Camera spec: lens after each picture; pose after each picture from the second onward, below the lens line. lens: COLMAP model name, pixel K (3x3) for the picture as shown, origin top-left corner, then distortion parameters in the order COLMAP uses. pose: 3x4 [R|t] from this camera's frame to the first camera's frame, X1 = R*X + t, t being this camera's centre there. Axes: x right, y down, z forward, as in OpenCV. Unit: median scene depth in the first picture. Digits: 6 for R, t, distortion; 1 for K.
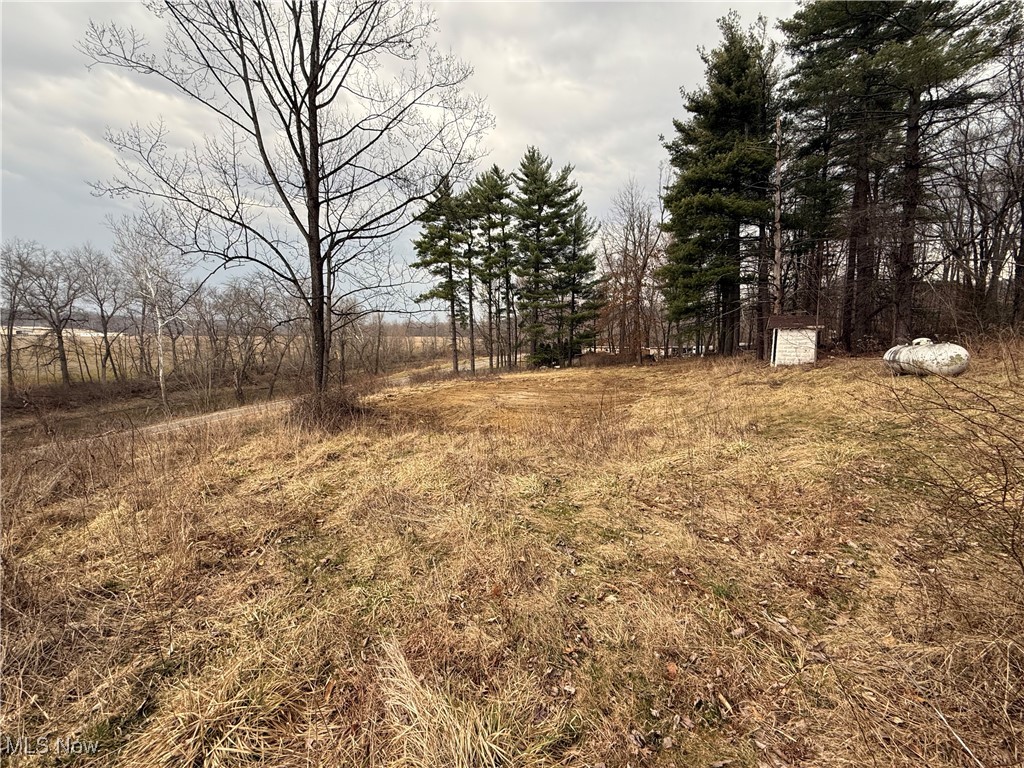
lens RADIAL K [[412.7, 0, 503.5], [0, 412.7, 385.1], [0, 0, 1]] dist [0.002129, -0.000354]
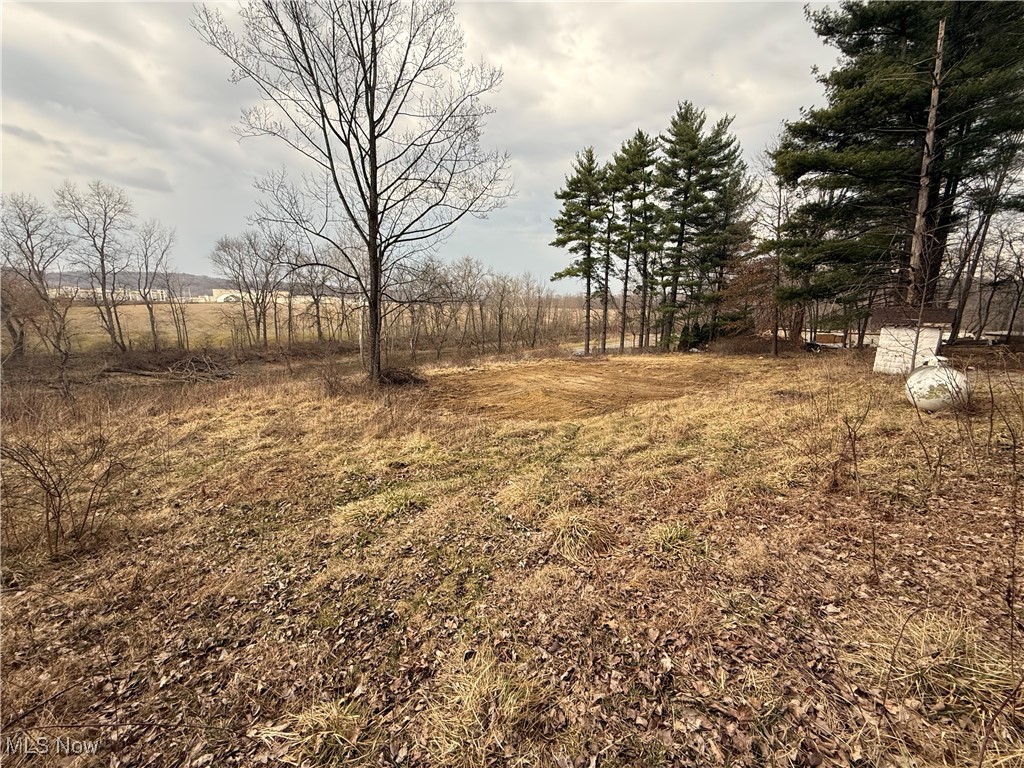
lens RADIAL K [[412.7, 0, 502.9], [0, 412.7, 386.6], [0, 0, 1]] dist [0.002129, -0.000354]
pose [[0.897767, 0.100450, -0.428864, 0.155979], [-0.069850, 0.993796, 0.086547, -0.016661], [0.434897, -0.047743, 0.899214, 0.000299]]
